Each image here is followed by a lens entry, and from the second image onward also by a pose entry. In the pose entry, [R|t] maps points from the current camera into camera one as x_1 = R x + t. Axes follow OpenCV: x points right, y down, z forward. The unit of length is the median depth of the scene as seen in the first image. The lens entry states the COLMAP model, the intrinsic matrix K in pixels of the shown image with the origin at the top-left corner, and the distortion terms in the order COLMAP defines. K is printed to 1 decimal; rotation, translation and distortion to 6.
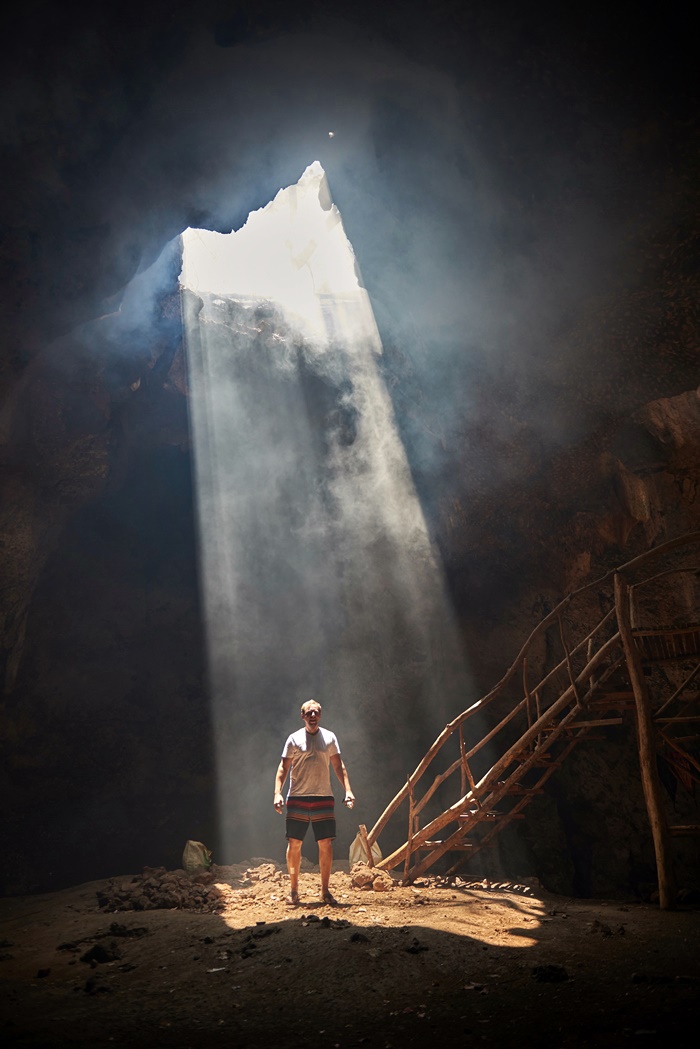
lens RADIAL K [[702.1, 0, 343.9], [0, 702.1, 532.7], [0, 0, 1]] dist [0.003047, -0.003070]
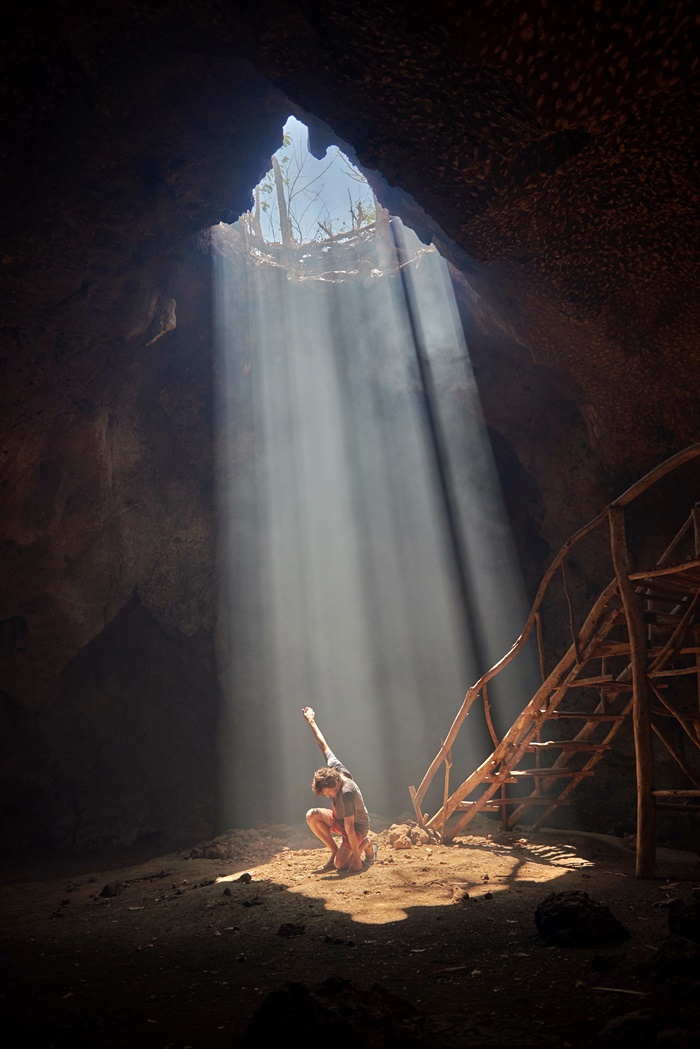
lens RADIAL K [[809.0, 0, 347.8], [0, 809.0, 535.4], [0, 0, 1]] dist [-0.022011, -0.001933]
pose [[0.871410, -0.151103, -0.466705, 0.548519], [0.211564, 0.974114, 0.079639, -0.057126], [0.442590, -0.168136, 0.880820, -0.025327]]
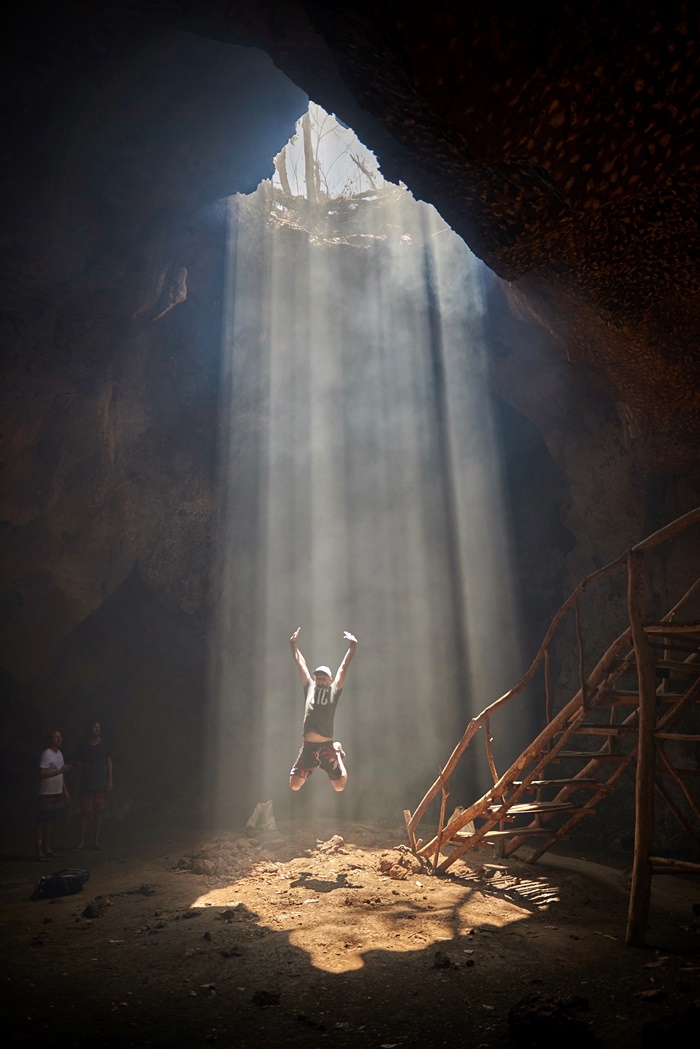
lens RADIAL K [[858.0, 0, 349.2], [0, 858.0, 534.1], [0, 0, 1]] dist [-0.008043, -0.003595]
pose [[0.866102, -0.070038, -0.494936, 0.582683], [0.163334, 0.975439, 0.147789, -0.161774], [0.472429, -0.208840, 0.856269, -0.005455]]
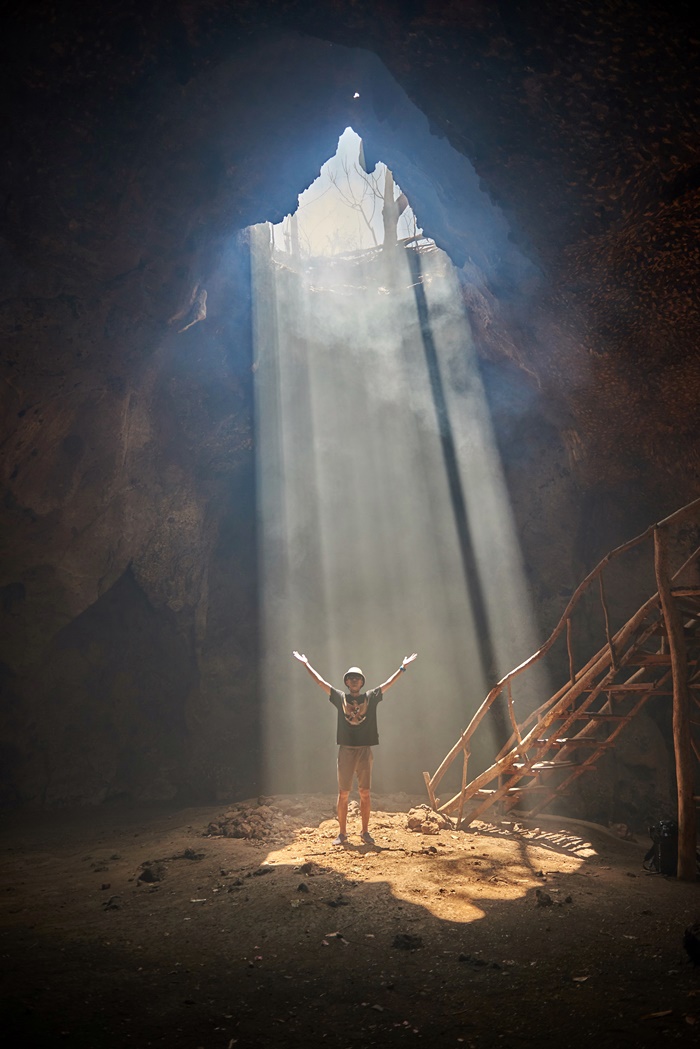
lens RADIAL K [[702.1, 0, 347.4], [0, 702.1, 531.5], [0, 0, 1]] dist [0.003047, -0.003070]
pose [[0.931486, -0.077448, -0.355437, 0.327352], [0.122624, 0.986738, 0.106352, -0.085995], [0.342486, -0.142651, 0.928630, -0.007486]]
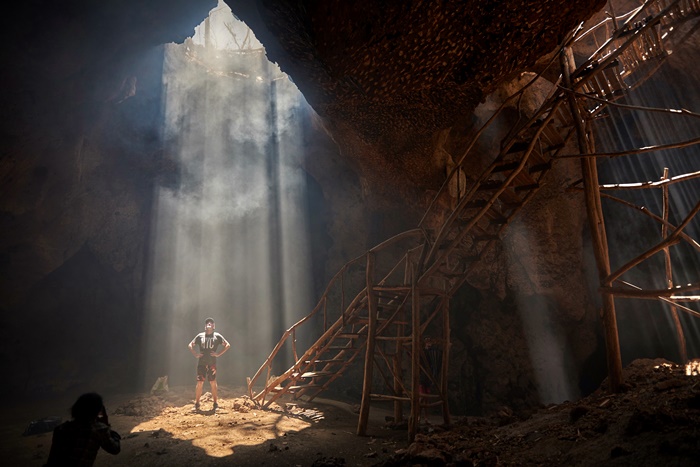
lens RADIAL K [[468.5, 0, 342.9], [0, 468.5, 236.6], [0, 0, 1]] dist [0.003047, -0.003070]
pose [[0.976612, -0.007086, -0.214892, 0.557948], [0.048293, 0.981149, 0.187123, -0.196170], [0.209515, -0.193124, 0.958544, -0.113907]]
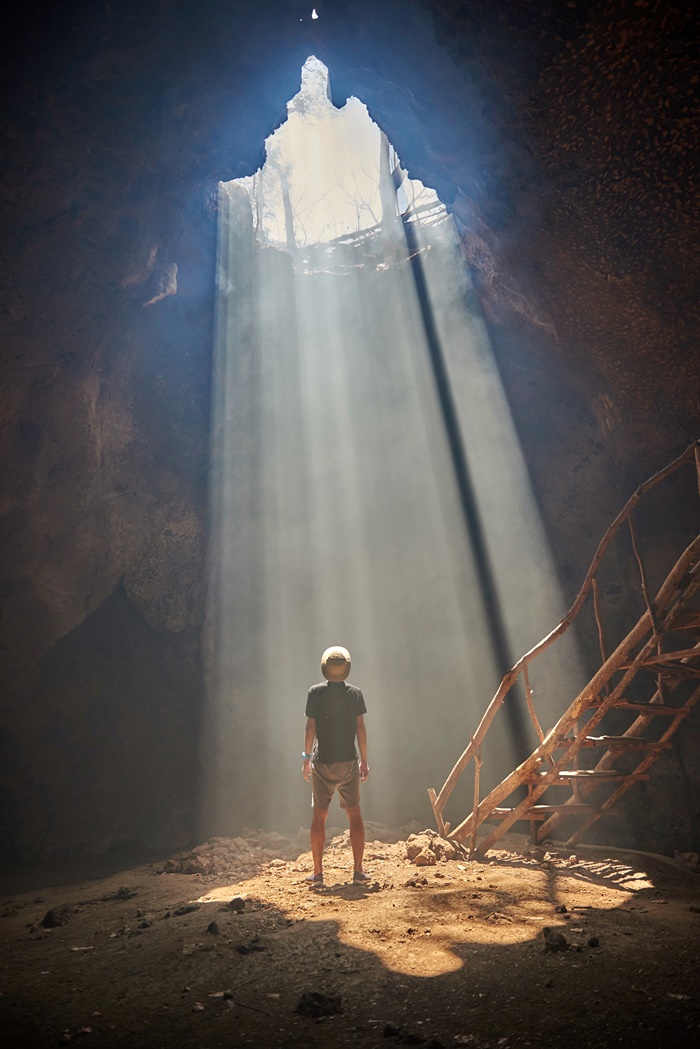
lens RADIAL K [[702.1, 0, 347.3], [0, 702.1, 534.0], [0, 0, 1]] dist [0.003047, -0.003070]
pose [[0.893739, -0.150835, -0.422467, 0.347757], [0.177887, 0.983731, 0.025100, 0.061567], [0.411808, -0.097585, 0.906030, 0.190247]]
